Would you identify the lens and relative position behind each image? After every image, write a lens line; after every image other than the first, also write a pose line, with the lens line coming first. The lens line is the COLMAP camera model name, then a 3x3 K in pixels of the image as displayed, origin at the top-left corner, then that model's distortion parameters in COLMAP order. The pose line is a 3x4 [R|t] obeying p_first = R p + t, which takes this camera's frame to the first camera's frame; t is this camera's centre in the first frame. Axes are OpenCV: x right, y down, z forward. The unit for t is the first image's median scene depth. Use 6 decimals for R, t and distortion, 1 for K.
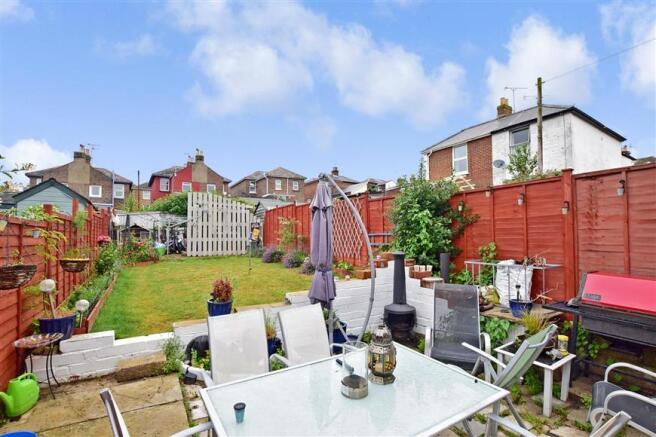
lens RADIAL K [[292.5, 0, 330.5], [0, 292.5, 220.5], [0, 0, 1]] dist [-0.025002, 0.000465]
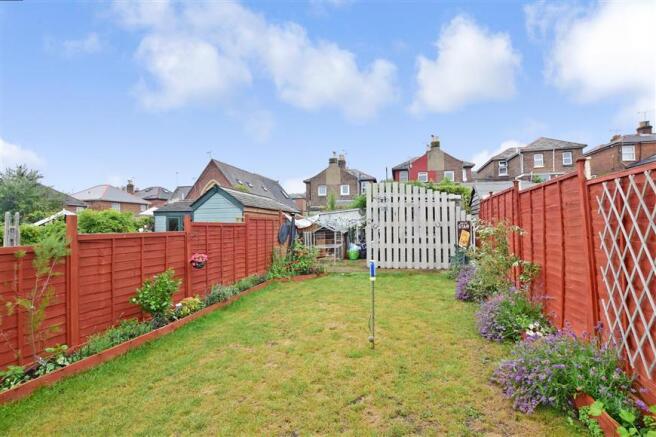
lens RADIAL K [[292.5, 0, 330.5], [0, 292.5, 220.5], [0, 0, 1]] dist [-0.025002, 0.000465]
pose [[0.679351, -0.008803, -0.733761, 0.009616], [0.037710, 0.999026, 0.022928, -0.017479], [0.732844, -0.043246, 0.679021, 0.325740]]
